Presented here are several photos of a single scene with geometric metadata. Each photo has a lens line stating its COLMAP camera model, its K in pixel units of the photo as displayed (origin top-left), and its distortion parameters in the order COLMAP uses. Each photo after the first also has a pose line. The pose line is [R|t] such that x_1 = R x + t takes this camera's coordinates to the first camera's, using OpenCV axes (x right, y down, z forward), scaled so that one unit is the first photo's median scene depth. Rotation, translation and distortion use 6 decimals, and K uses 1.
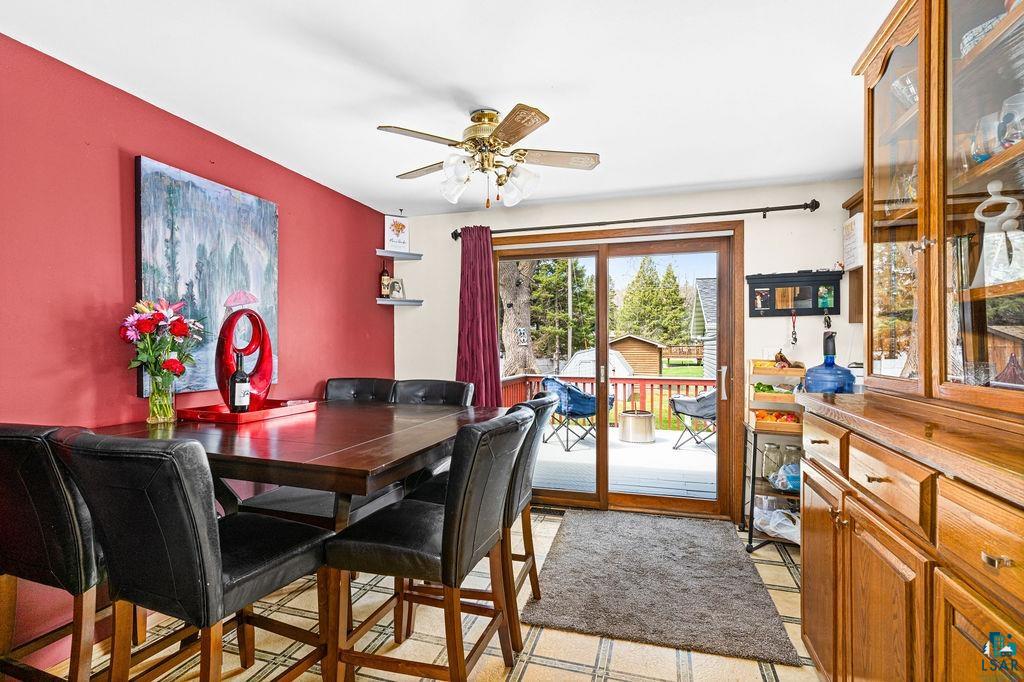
lens RADIAL K [[500.1, 0, 503.2], [0, 500.1, 343.9], [0, 0, 1]] dist [-0.000860, 0.001893]
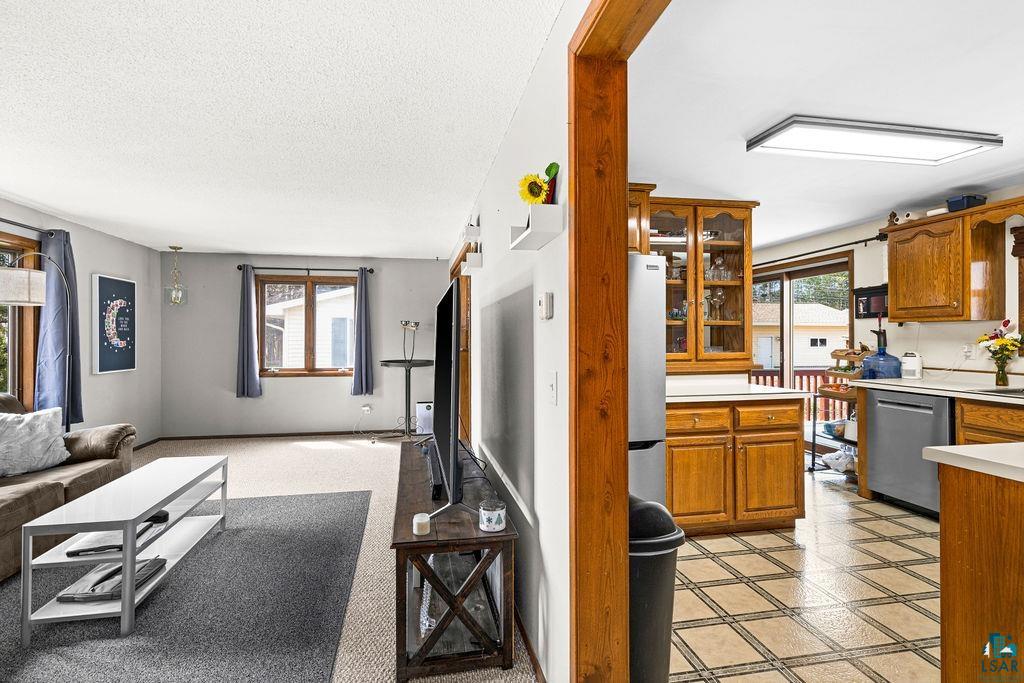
lens RADIAL K [[500.1, 0, 511.6], [0, 500.1, 336.5], [0, 0, 1]] dist [-0.000860, 0.001893]
pose [[0.487139, -0.000460, -0.873324, 1.505344], [0.002675, 0.999996, 0.000965, -0.009509], [0.873320, -0.002807, 0.487138, -0.626532]]
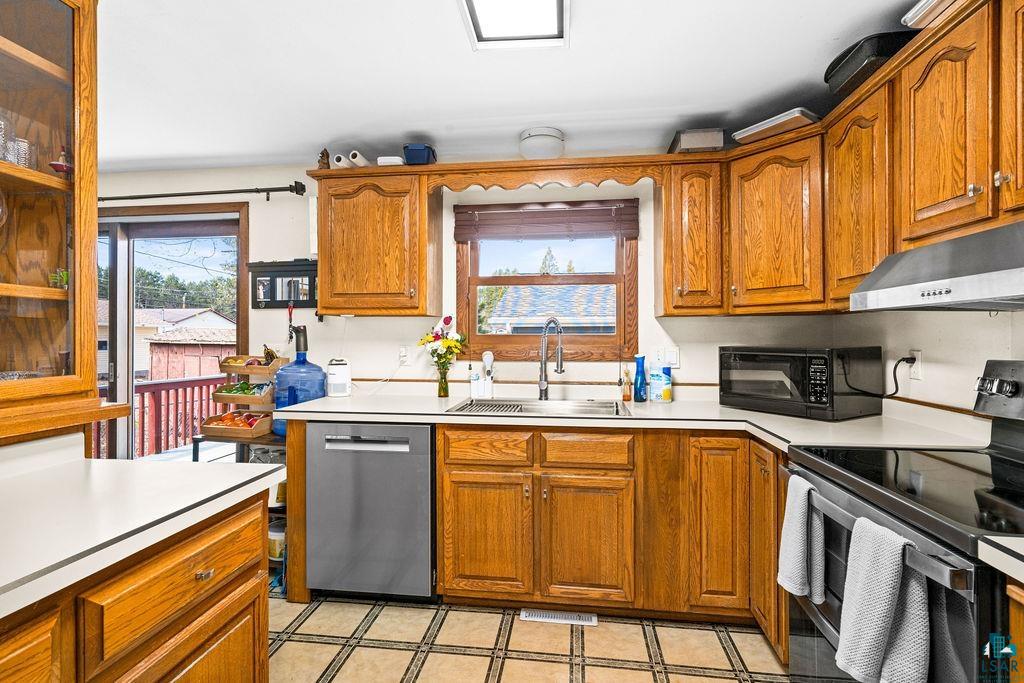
lens RADIAL K [[500.1, 0, 510.1], [0, 500.1, 338.6], [0, 0, 1]] dist [-0.000860, 0.001893]
pose [[0.983620, 0.002013, 0.180246, 0.955361], [-0.002125, 0.999998, 0.000425, -0.001598], [-0.180244, -0.000801, 0.983622, 0.031003]]
